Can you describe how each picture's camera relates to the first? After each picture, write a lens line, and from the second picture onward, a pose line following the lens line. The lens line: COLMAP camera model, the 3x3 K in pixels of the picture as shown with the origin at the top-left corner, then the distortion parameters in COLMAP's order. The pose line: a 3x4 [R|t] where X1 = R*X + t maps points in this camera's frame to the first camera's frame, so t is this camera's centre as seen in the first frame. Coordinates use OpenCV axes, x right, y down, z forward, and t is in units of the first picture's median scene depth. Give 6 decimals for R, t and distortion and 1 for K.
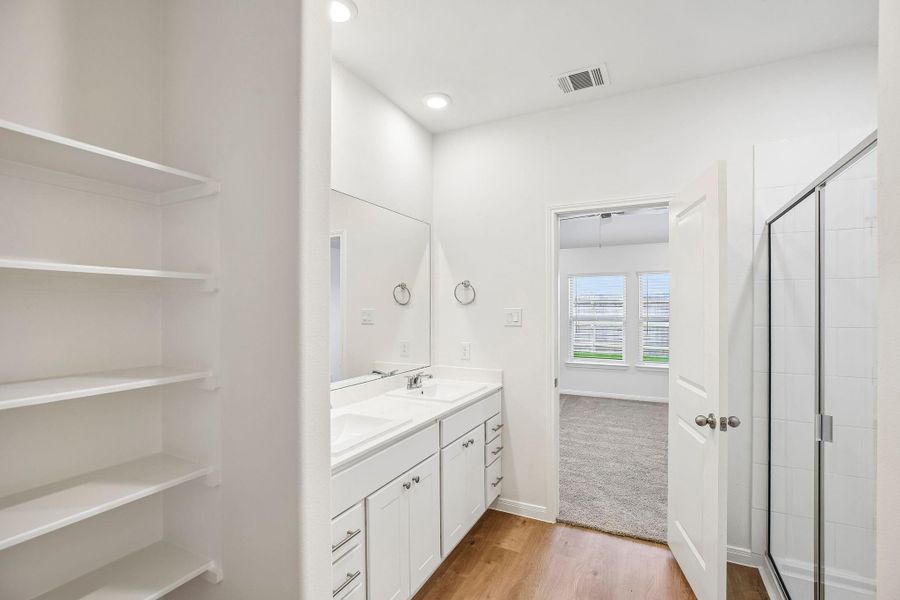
lens RADIAL K [[418.8, 0, 451.1], [0, 418.8, 306.2], [0, 0, 1]] dist [-0.021523, 0.001158]
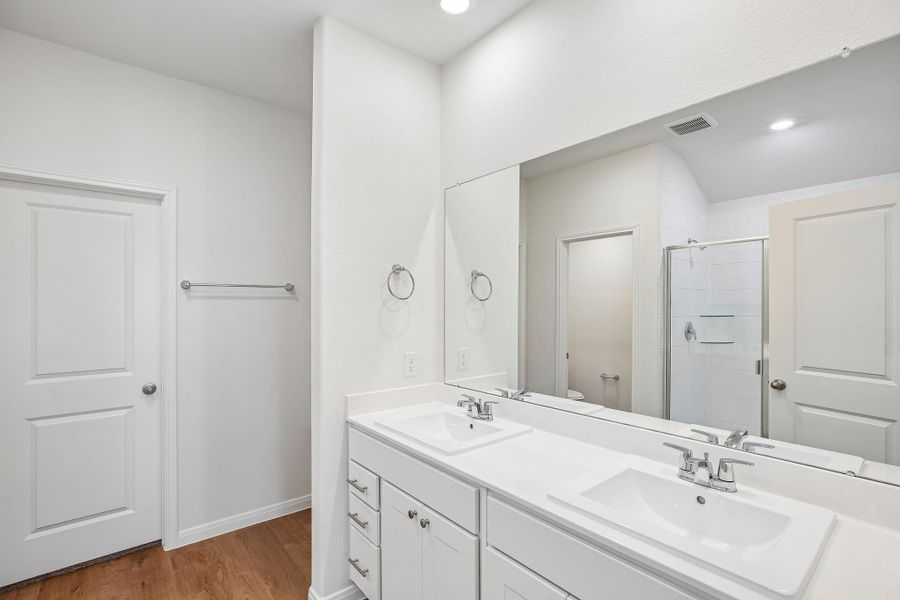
lens RADIAL K [[418.8, 0, 451.1], [0, 418.8, 306.2], [0, 0, 1]] dist [-0.021523, 0.001158]
pose [[-0.394937, 0.007852, -0.918675, 0.424900], [-0.000678, 0.999961, 0.008839, 0.005268], [0.918708, 0.004114, -0.394916, 0.952938]]
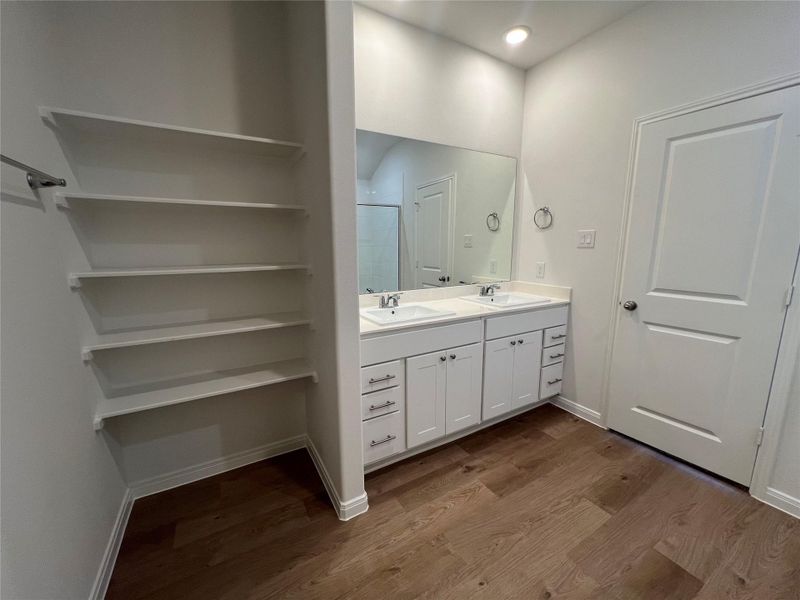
lens RADIAL K [[325.9, 0, 402.7], [0, 325.9, 296.4], [0, 0, 1]] dist [-0.002752, -0.000398]
pose [[0.834459, 0.085000, -0.544474, 0.235358], [0.004934, 0.986840, 0.161621, 0.036015], [0.551047, -0.137553, 0.823059, 0.047937]]
